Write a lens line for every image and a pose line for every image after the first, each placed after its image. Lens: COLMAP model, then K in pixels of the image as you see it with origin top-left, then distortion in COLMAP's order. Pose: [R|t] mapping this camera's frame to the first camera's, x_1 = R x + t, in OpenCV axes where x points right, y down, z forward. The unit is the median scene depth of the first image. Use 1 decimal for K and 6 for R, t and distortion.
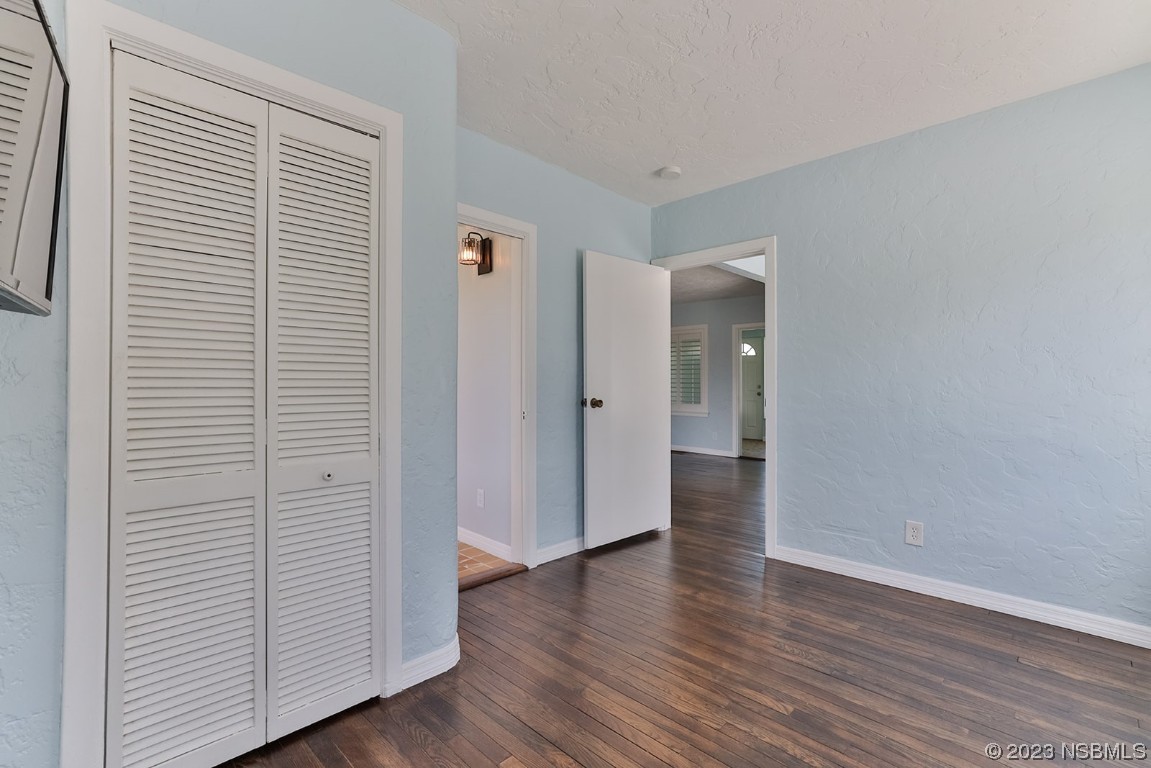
lens RADIAL K [[542.3, 0, 575.5], [0, 542.3, 384.0], [0, 0, 1]] dist [-0.000770, 0.000020]
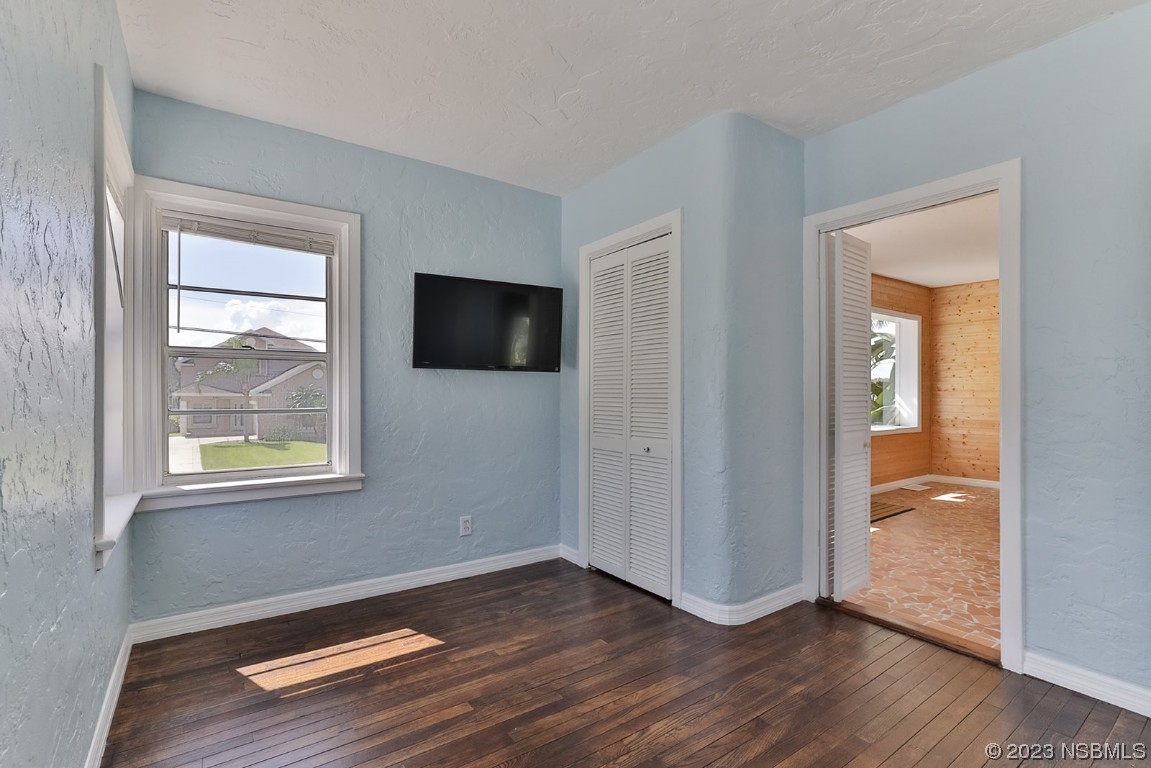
lens RADIAL K [[529.8, 0, 564.5], [0, 529.8, 390.9], [0, 0, 1]] dist [-0.001845, 0.000690]
pose [[-0.192676, 0.000072, -0.981262, 1.178955], [0.001880, 0.999998, -0.000296, -0.014469], [0.981261, -0.001902, -0.192676, 1.021222]]
